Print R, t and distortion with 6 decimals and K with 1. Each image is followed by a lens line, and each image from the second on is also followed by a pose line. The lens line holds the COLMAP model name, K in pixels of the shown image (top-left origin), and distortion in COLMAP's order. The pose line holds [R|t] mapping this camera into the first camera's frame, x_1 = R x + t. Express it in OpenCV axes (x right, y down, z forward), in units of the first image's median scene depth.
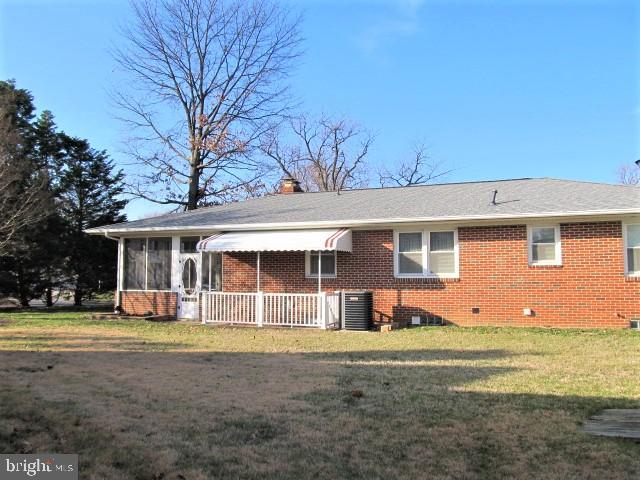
lens RADIAL K [[528.0, 0, 320.7], [0, 528.0, 239.6], [0, 0, 1]] dist [-0.002119, 0.000007]
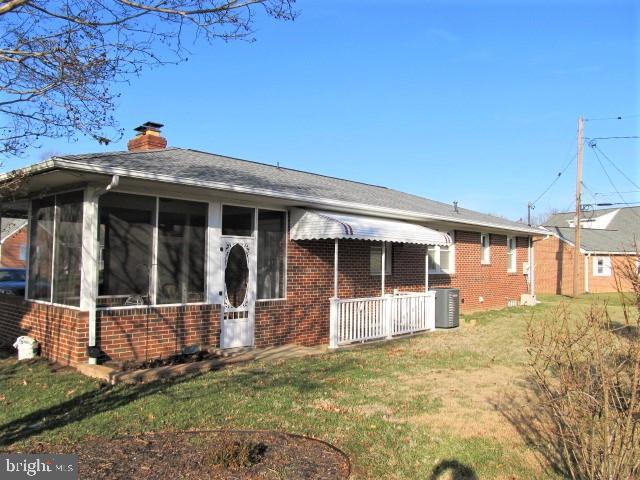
lens RADIAL K [[528.0, 0, 320.5], [0, 528.0, 240.4], [0, 0, 1]] dist [-0.002119, 0.000007]
pose [[0.349294, 0.044884, 0.935938, -0.758585], [-0.070991, 0.997249, -0.021330, 0.037187], [-0.934320, -0.058993, 0.351519, 0.709620]]
